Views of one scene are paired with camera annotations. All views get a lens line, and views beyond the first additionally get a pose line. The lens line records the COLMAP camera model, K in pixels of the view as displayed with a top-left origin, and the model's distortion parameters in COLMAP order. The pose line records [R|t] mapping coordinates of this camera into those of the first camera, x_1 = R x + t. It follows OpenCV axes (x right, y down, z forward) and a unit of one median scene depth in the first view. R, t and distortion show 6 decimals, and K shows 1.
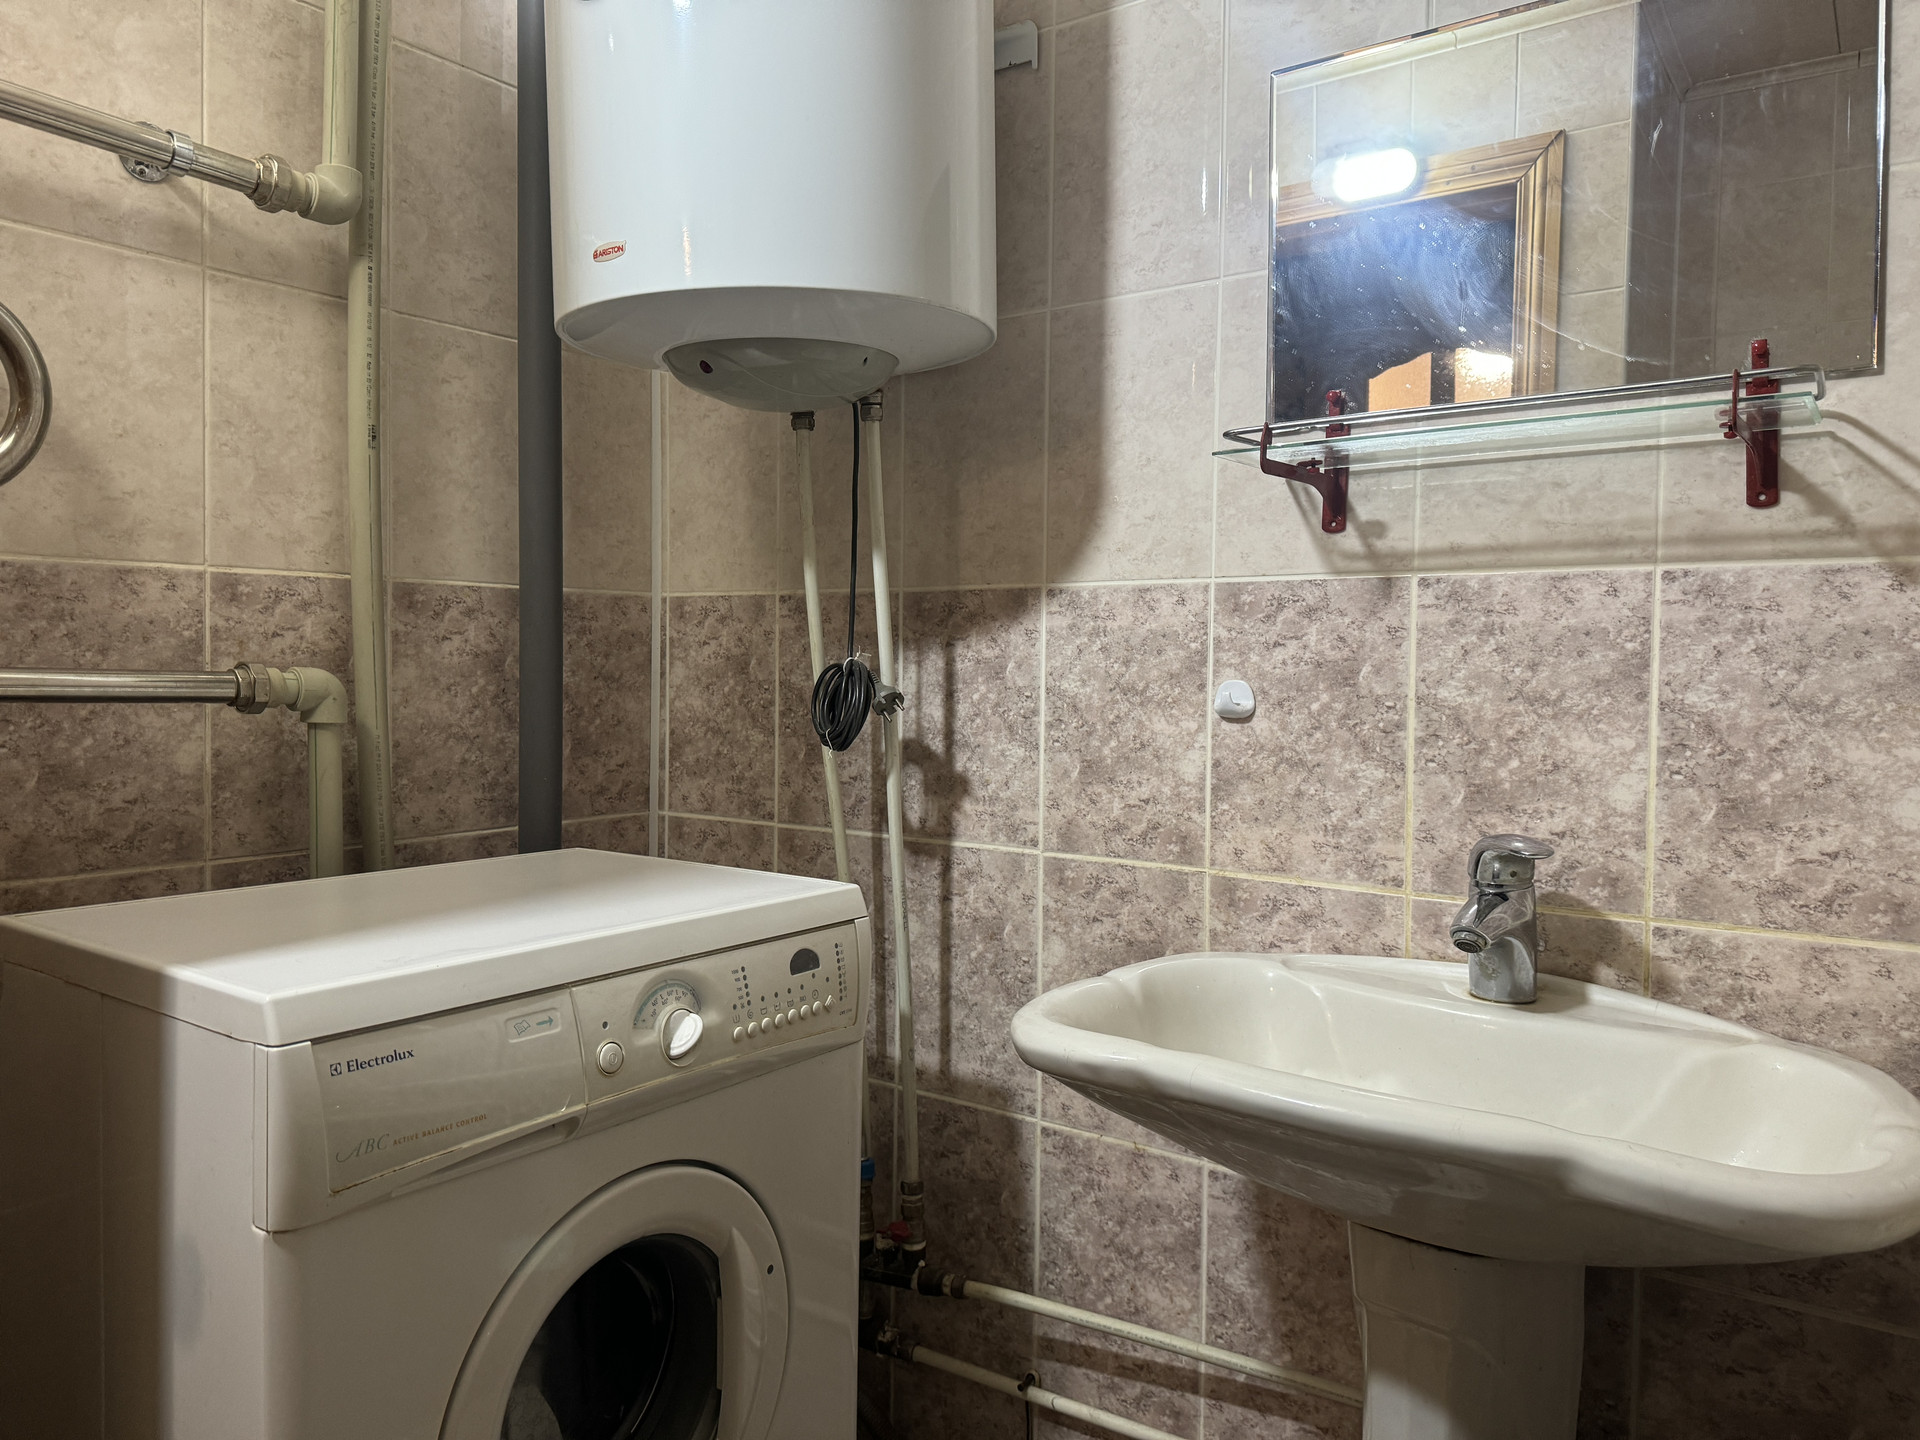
lens RADIAL K [[1333.2, 0, 953.9], [0, 1333.2, 730.4], [0, 0, 1]] dist [0.066369, -0.085878]
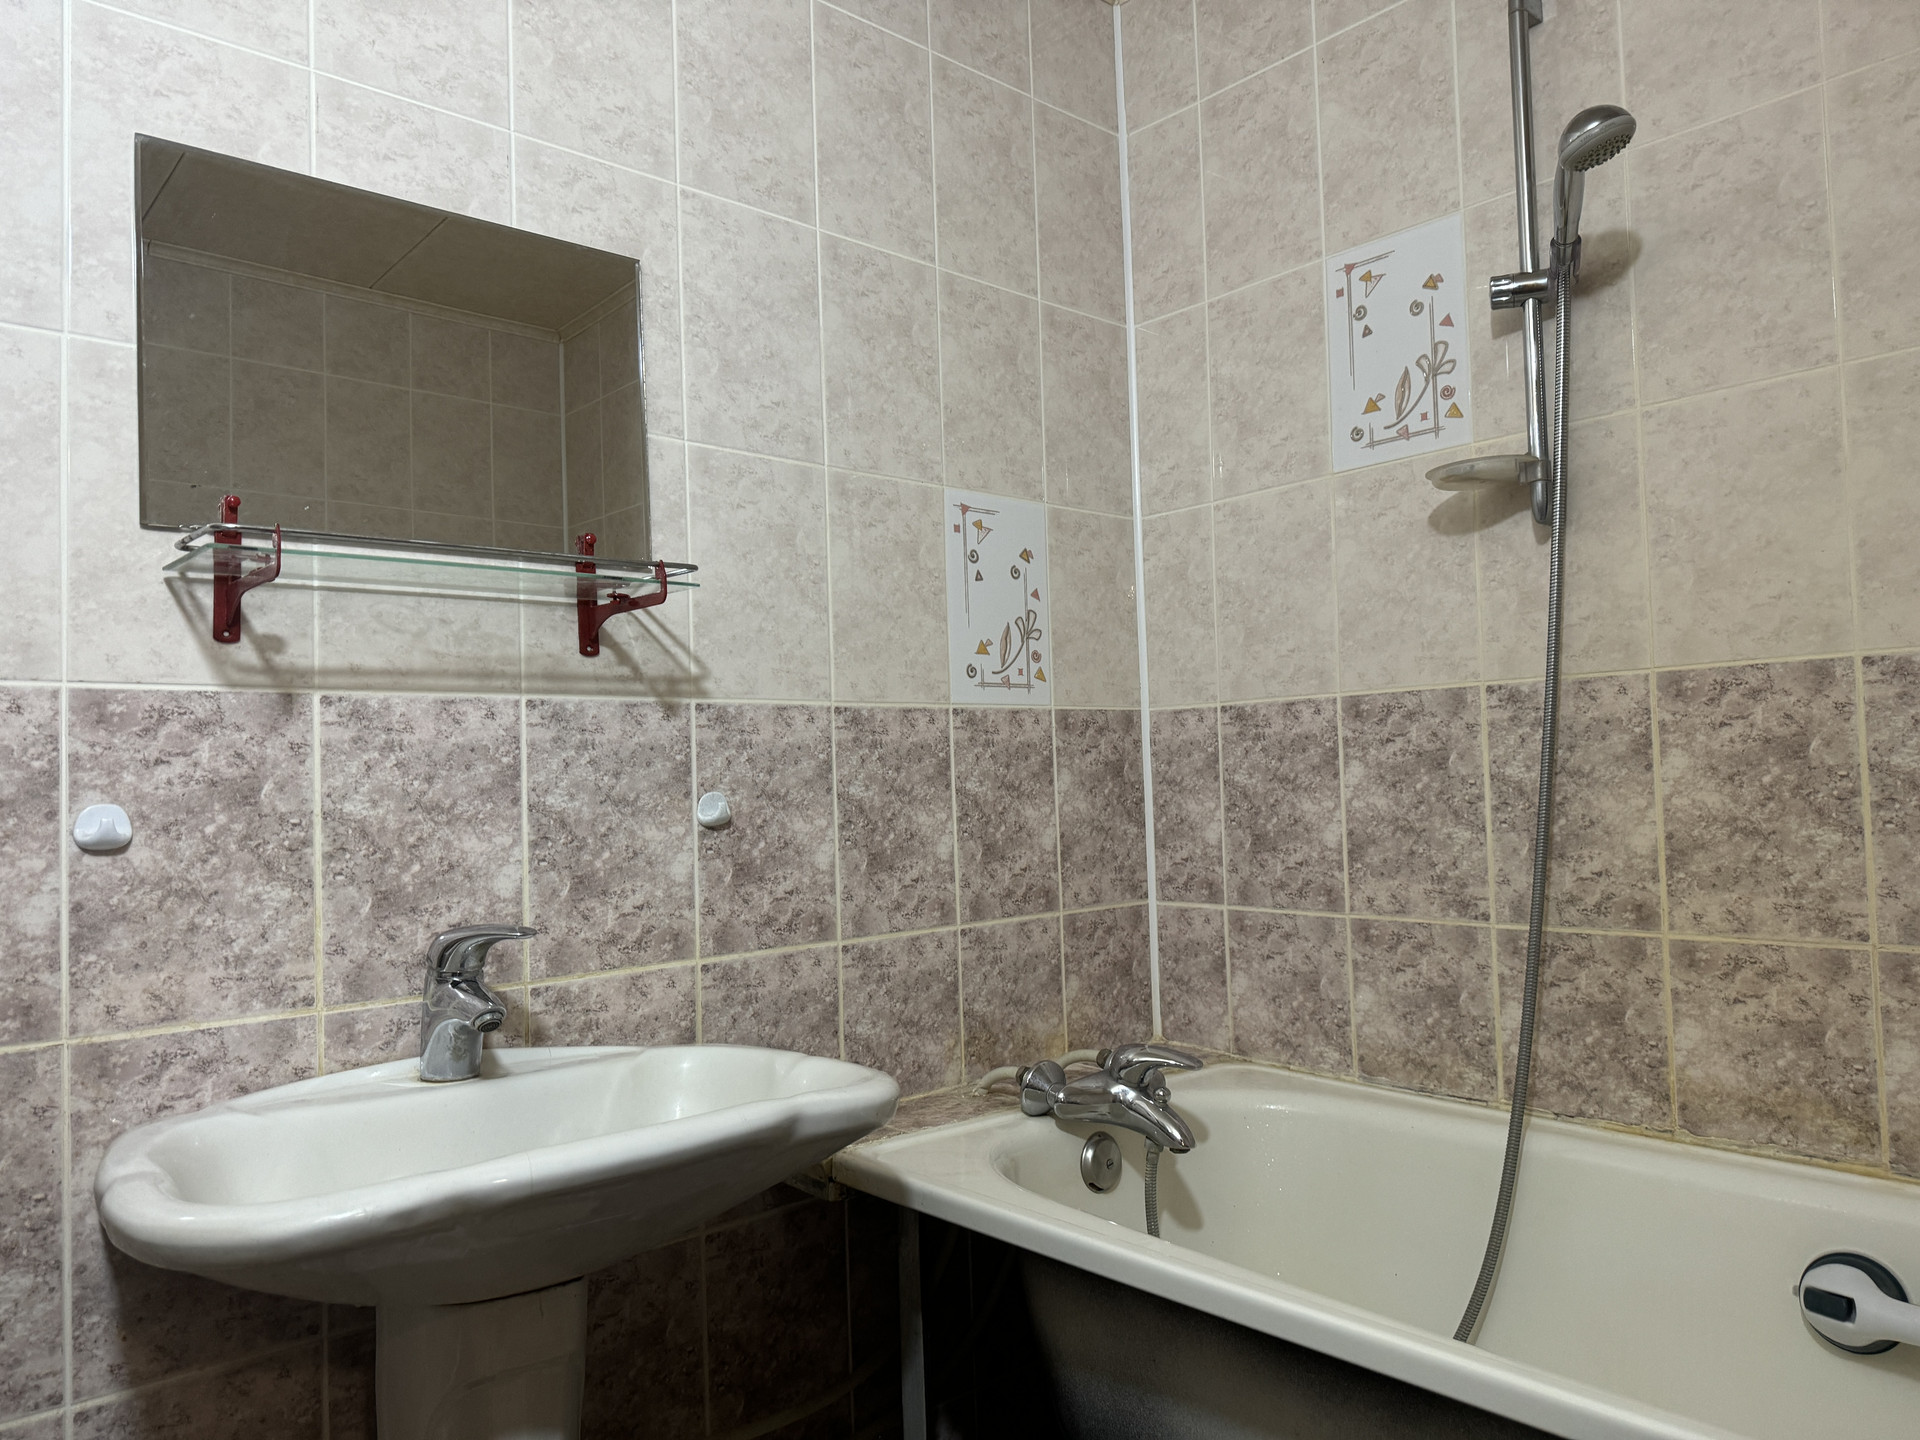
lens RADIAL K [[1247.3, 0, 957.4], [0, 1247.3, 704.0], [0, 0, 1]] dist [-0.043203, 0.001769]
pose [[0.219089, 0.034718, 0.975087, -0.485329], [0.074845, 0.995824, -0.052273, -0.023094], [-0.972830, 0.084433, 0.215576, 0.347184]]
